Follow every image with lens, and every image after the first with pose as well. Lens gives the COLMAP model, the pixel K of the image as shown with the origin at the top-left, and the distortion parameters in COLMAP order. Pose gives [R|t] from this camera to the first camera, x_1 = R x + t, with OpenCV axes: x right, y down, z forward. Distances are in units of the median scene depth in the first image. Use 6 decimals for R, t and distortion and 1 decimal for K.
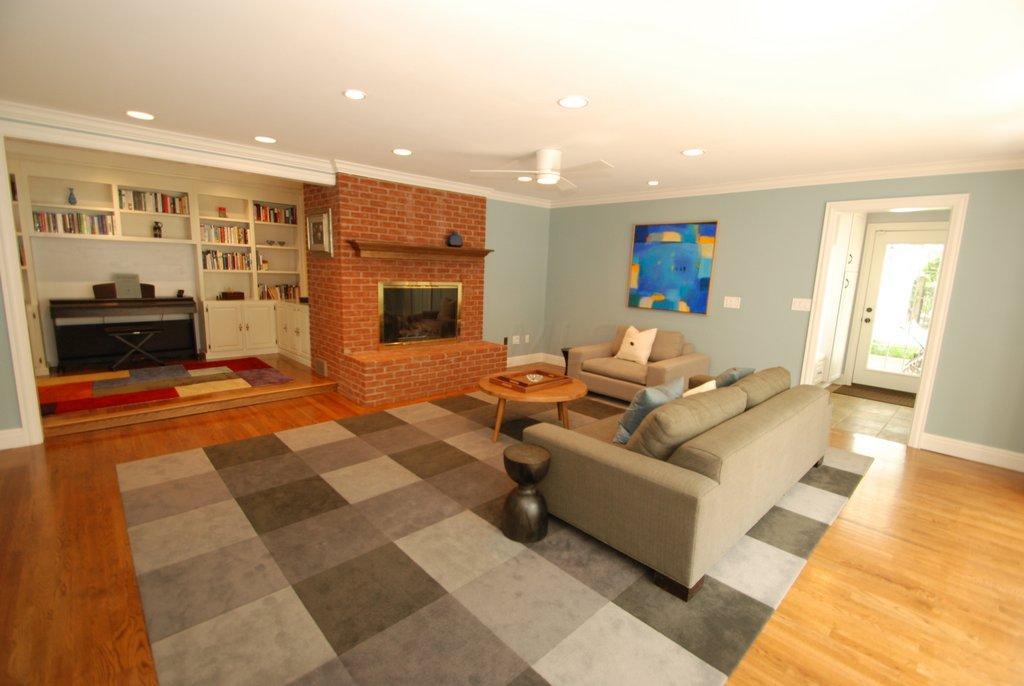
lens RADIAL K [[449.3, 0, 506.1], [0, 449.3, 341.5], [0, 0, 1]] dist [-0.000142, -0.000399]
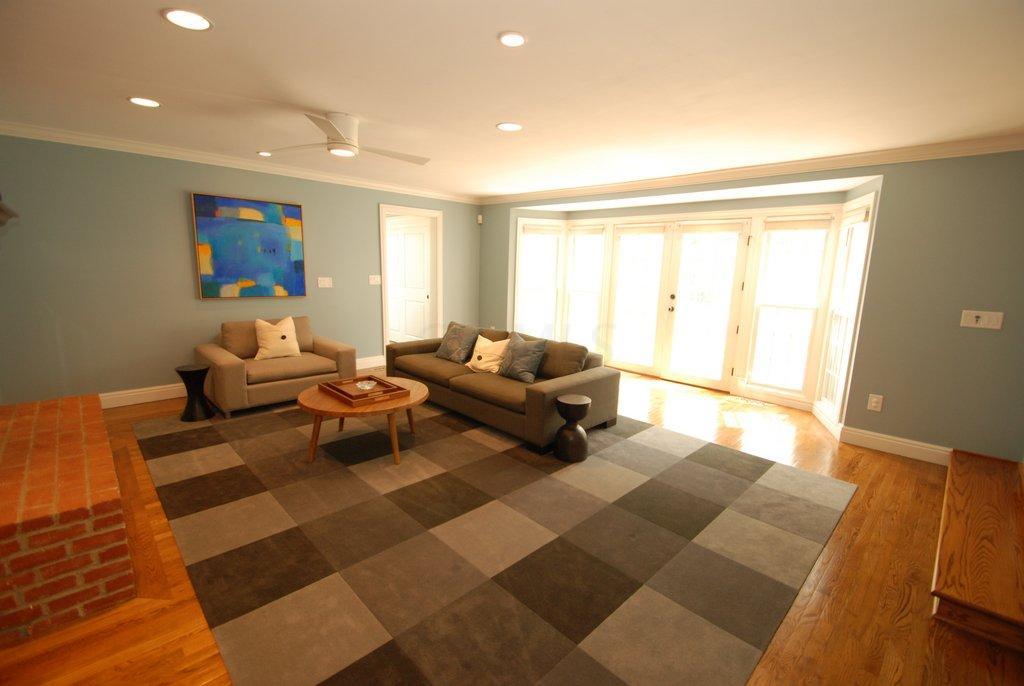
lens RADIAL K [[449.3, 0, 506.1], [0, 449.3, 341.5], [0, 0, 1]] dist [-0.000142, -0.000399]
pose [[-0.016400, -0.201737, 0.979303, -0.578635], [0.132710, 0.970329, 0.202111, -0.103716], [-0.991019, 0.133278, 0.010860, 0.534116]]
